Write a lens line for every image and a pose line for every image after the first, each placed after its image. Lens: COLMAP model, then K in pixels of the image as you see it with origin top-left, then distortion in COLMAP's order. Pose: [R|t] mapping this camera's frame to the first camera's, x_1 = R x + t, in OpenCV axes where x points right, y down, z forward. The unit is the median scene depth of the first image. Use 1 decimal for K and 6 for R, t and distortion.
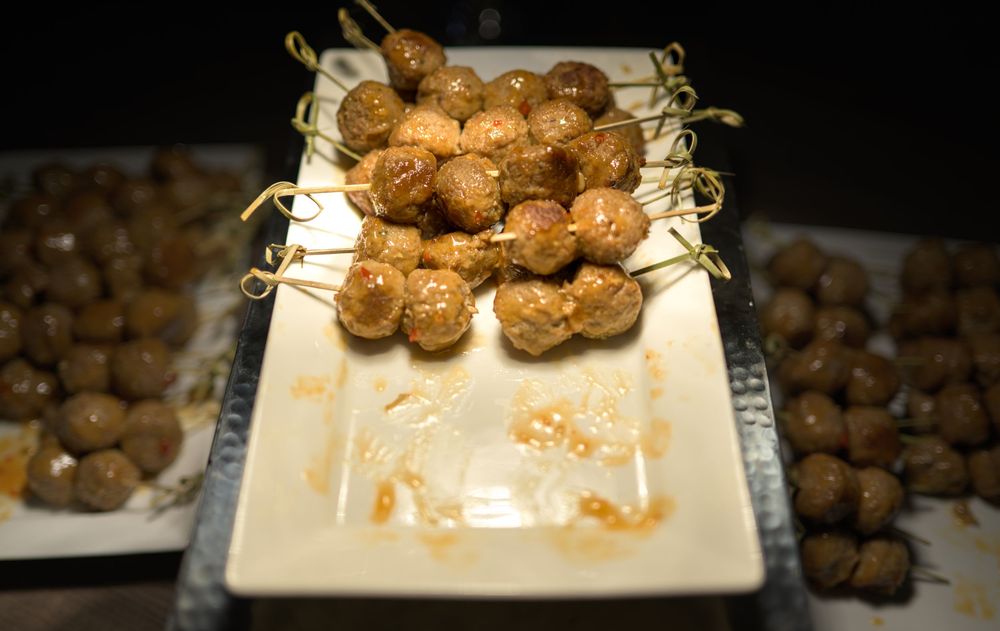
lens RADIAL K [[1019.4, 0, 499.6], [0, 1019.4, 315.2], [0, 0, 1]] dist [0.023512, 0.000000]
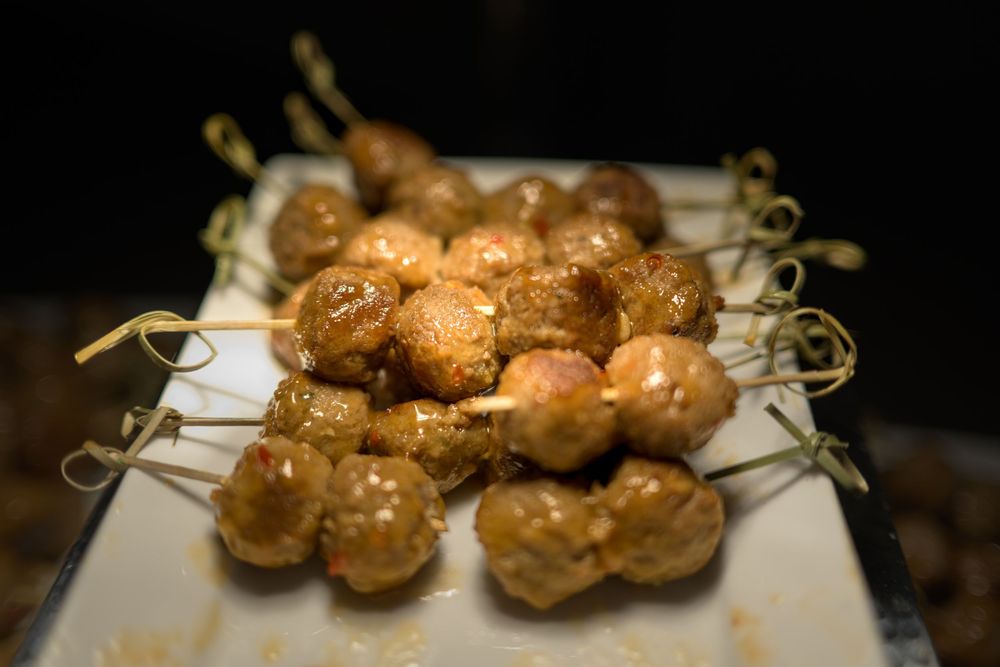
lens RADIAL K [[964.1, 0, 500.3], [0, 964.1, 333.4], [0, 0, 1]] dist [-0.019608, 0.000000]
pose [[0.998669, 0.036199, -0.036733, 0.025737], [-0.043006, 0.977654, -0.205772, -0.000916], [0.028463, 0.207078, 0.977910, 0.418594]]
